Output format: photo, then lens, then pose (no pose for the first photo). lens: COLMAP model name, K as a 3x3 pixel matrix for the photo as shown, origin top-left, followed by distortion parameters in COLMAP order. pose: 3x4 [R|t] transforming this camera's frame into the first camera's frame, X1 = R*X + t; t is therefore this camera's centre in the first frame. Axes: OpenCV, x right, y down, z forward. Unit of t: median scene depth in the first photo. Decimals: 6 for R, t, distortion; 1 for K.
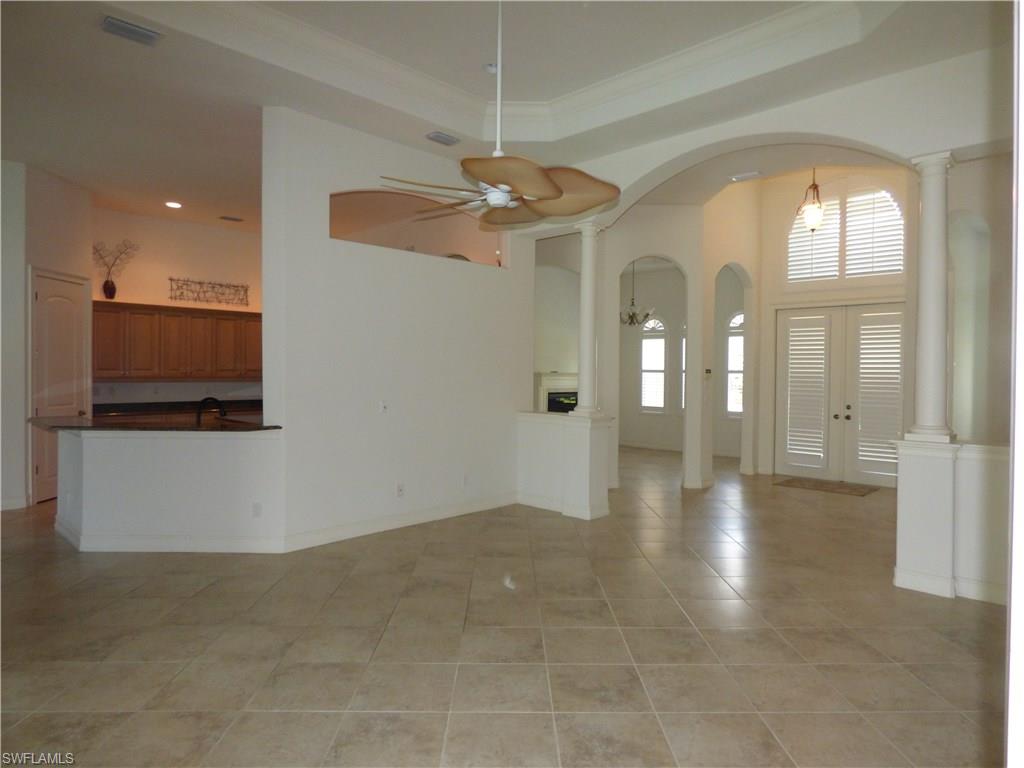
lens RADIAL K [[628.9, 0, 517.1], [0, 628.9, 379.3], [0, 0, 1]] dist [-0.007795, -0.001134]
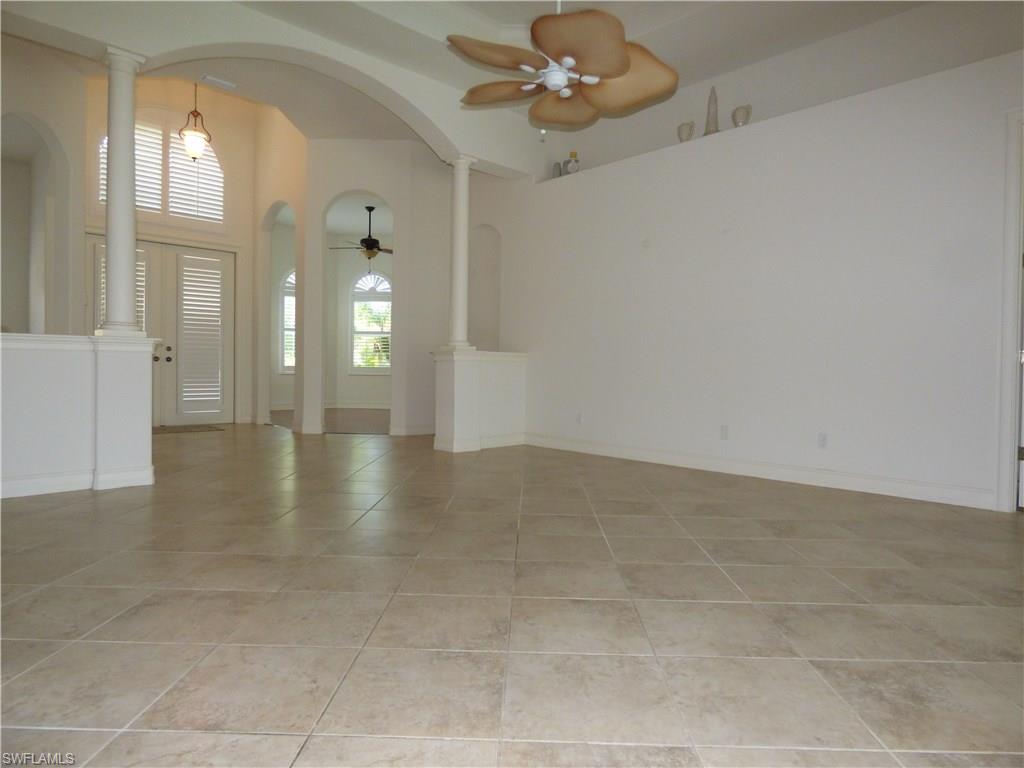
lens RADIAL K [[628.9, 0, 517.1], [0, 628.9, 379.3], [0, 0, 1]] dist [-0.007795, -0.001134]
pose [[0.041185, -0.028945, 0.998732, -0.449862], [0.000067, 0.999580, 0.028967, 0.067392], [-0.999152, -0.001126, 0.041169, 0.443186]]
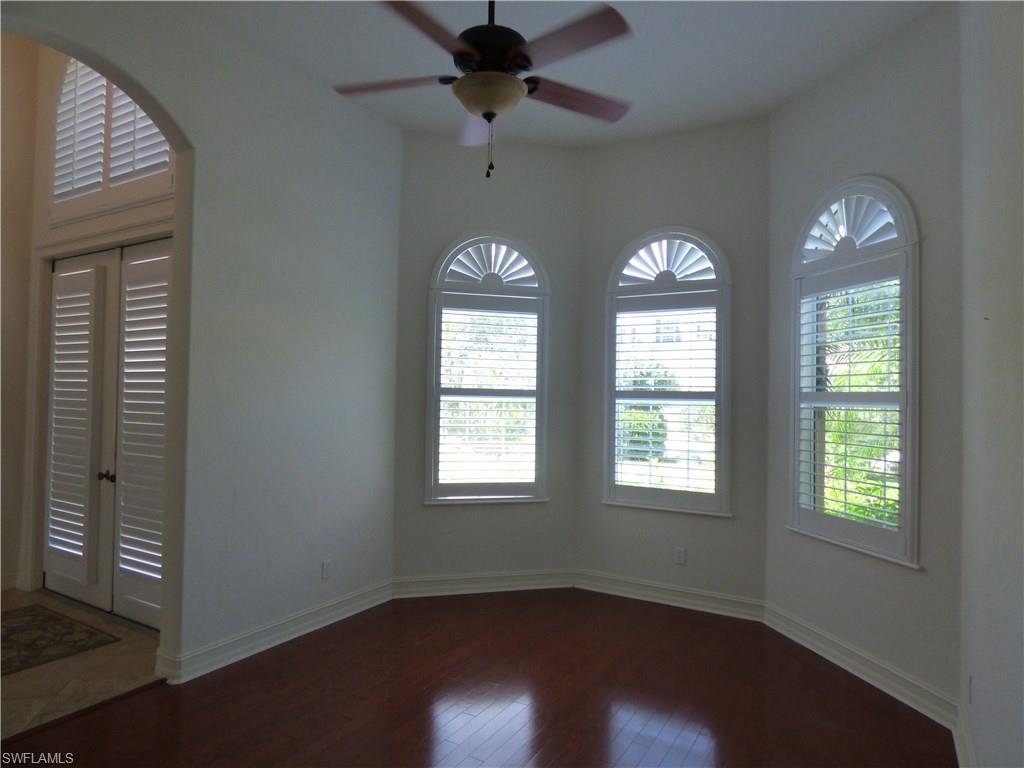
lens RADIAL K [[628.9, 0, 517.1], [0, 628.9, 379.3], [0, 0, 1]] dist [-0.007795, -0.001134]
pose [[0.971394, 0.012937, 0.237120, 0.751418], [-0.003319, 0.999157, -0.040918, 0.004305], [-0.237449, 0.038961, 0.970618, 0.490193]]
